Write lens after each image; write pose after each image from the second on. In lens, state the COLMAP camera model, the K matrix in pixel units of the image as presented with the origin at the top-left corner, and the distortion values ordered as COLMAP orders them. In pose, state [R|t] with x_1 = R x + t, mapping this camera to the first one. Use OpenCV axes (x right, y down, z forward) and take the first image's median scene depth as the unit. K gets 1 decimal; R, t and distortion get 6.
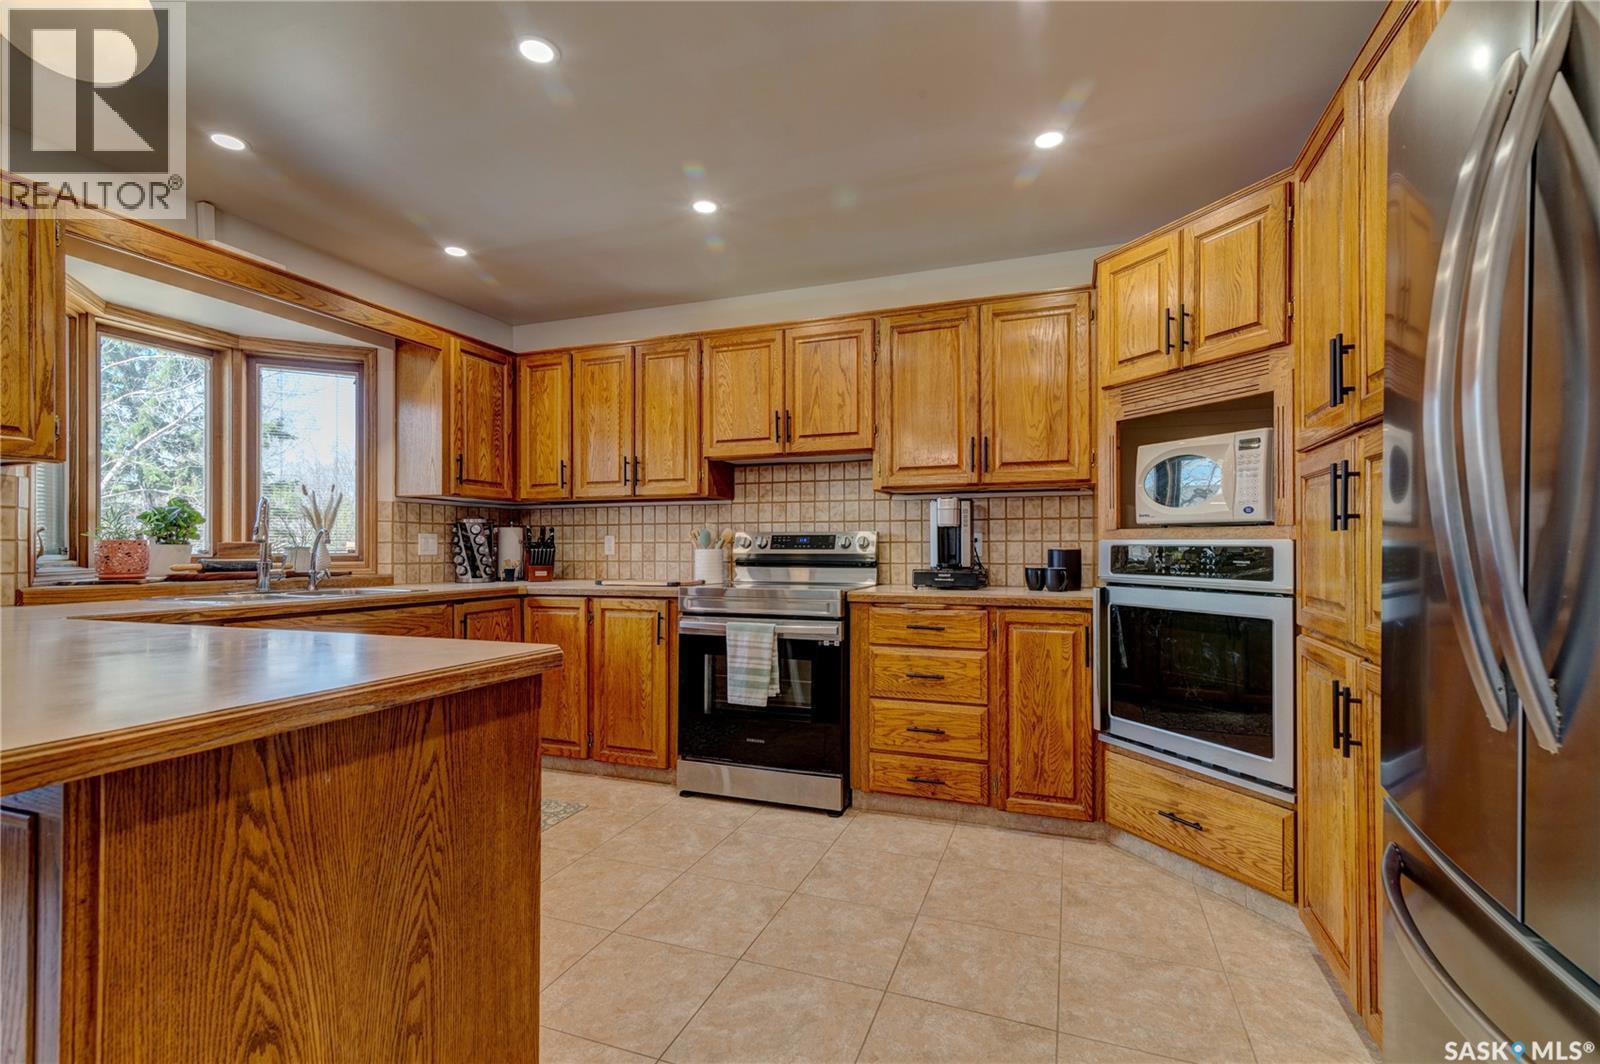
lens RADIAL K [[719.9, 0, 799.9], [0, 719.9, 544.1], [0, 0, 1]] dist [0.013336, -0.000066]
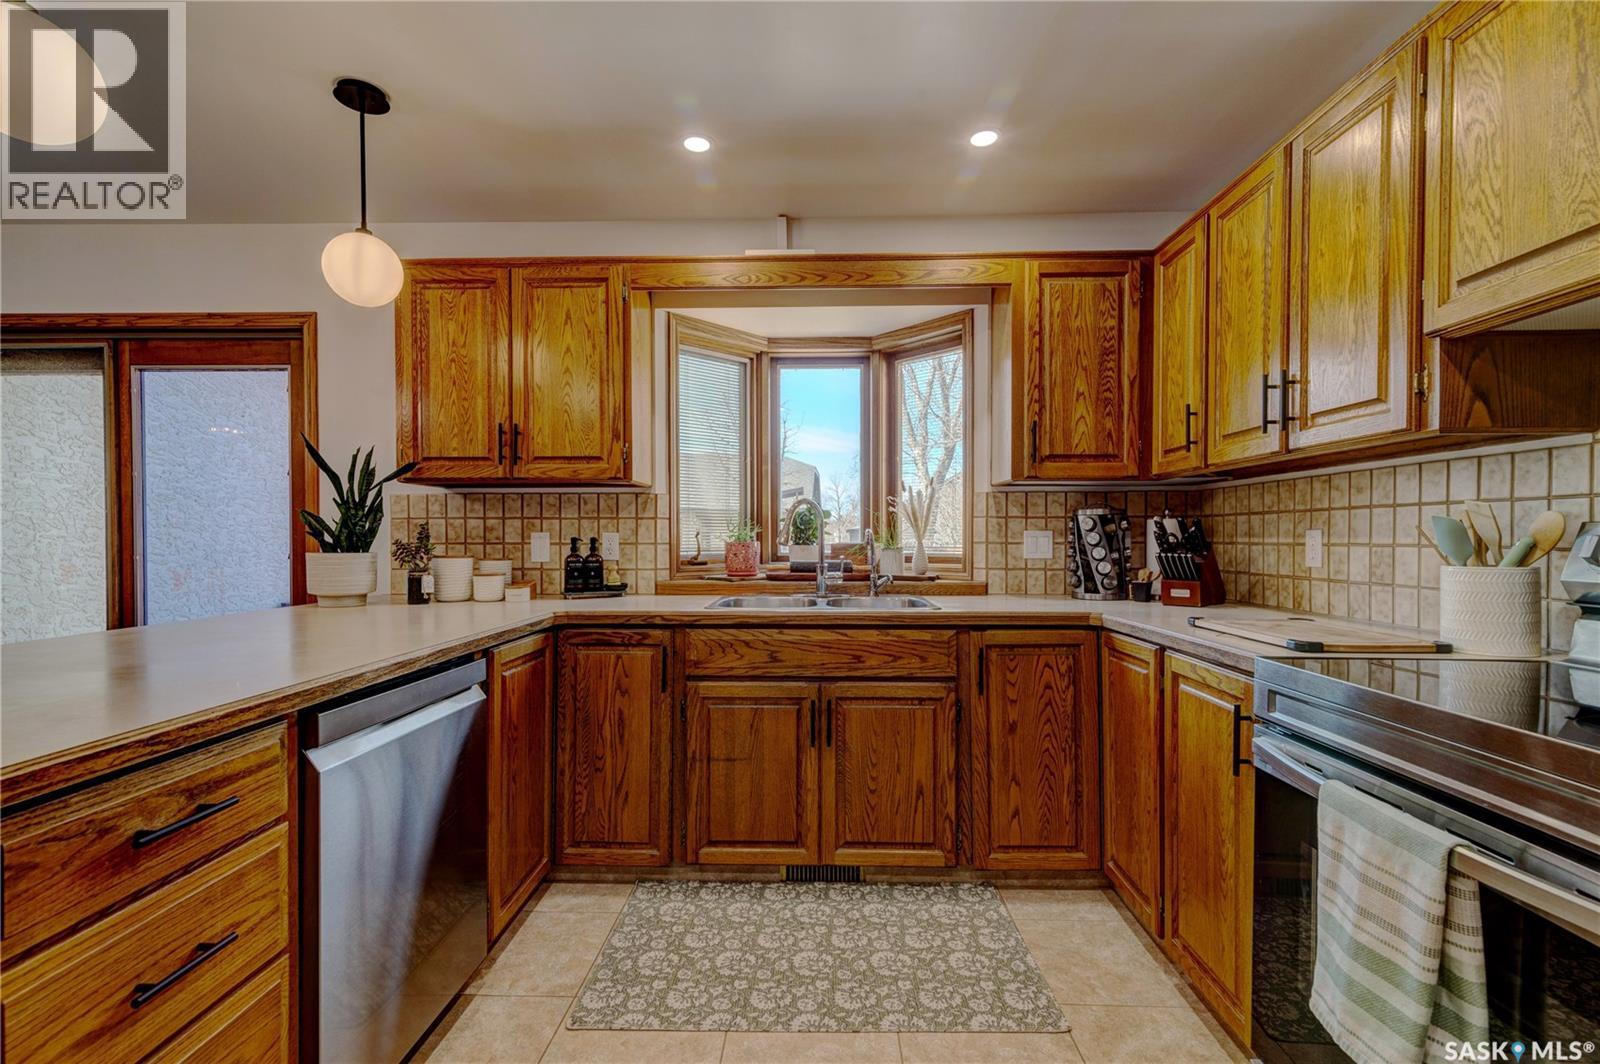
lens RADIAL K [[719.9, 0, 799.9], [0, 719.9, 544.1], [0, 0, 1]] dist [0.013336, -0.000066]
pose [[0.324078, 0.010994, -0.945967, 0.132054], [0.007133, 0.999876, 0.014064, -0.013517], [0.946004, -0.011305, 0.323959, 0.534377]]
